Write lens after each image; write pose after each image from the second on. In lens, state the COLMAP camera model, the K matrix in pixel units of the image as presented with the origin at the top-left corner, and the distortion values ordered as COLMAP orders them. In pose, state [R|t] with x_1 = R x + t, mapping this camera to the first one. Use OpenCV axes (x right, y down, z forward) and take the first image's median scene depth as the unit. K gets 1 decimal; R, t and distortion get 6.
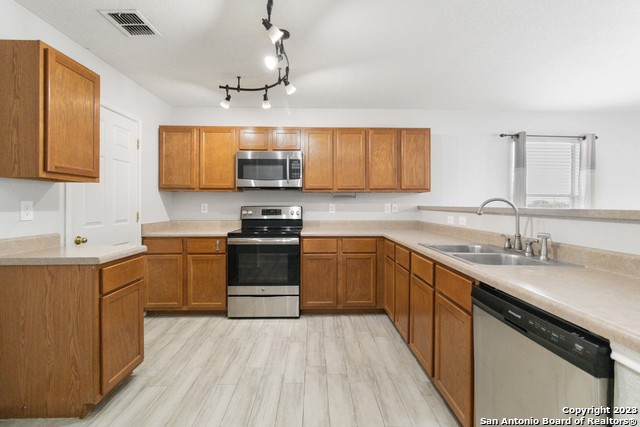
lens RADIAL K [[297.5, 0, 320.5], [0, 297.5, 210.1], [0, 0, 1]] dist [-0.000676, 0.000869]
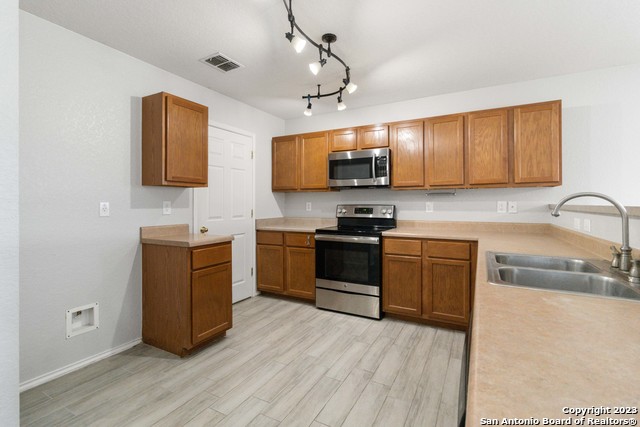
lens RADIAL K [[297.5, 0, 318.0], [0, 297.5, 207.8], [0, 0, 1]] dist [-0.000676, 0.000869]
pose [[0.867882, 0.003799, -0.496756, 0.260162], [-0.006405, 0.999973, -0.003543, 0.001604], [0.496729, 0.006256, 0.867883, 0.064394]]
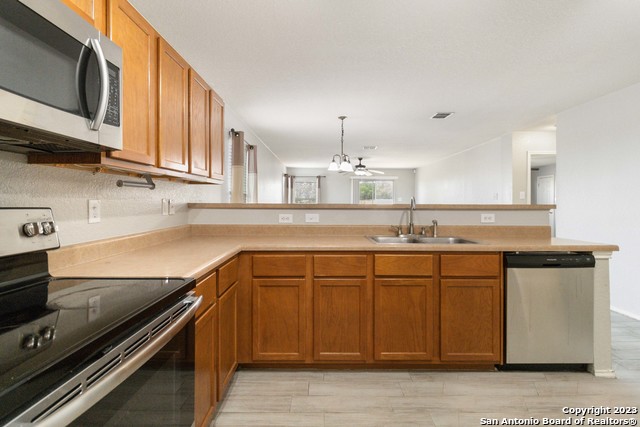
lens RADIAL K [[297.5, 0, 320.7], [0, 297.5, 207.1], [0, 0, 1]] dist [-0.000676, 0.000869]
pose [[0.015133, -0.022730, 0.999627, -0.477822], [0.013104, 0.999660, 0.022533, -0.021404], [-0.999800, 0.012758, 0.015426, 0.917082]]
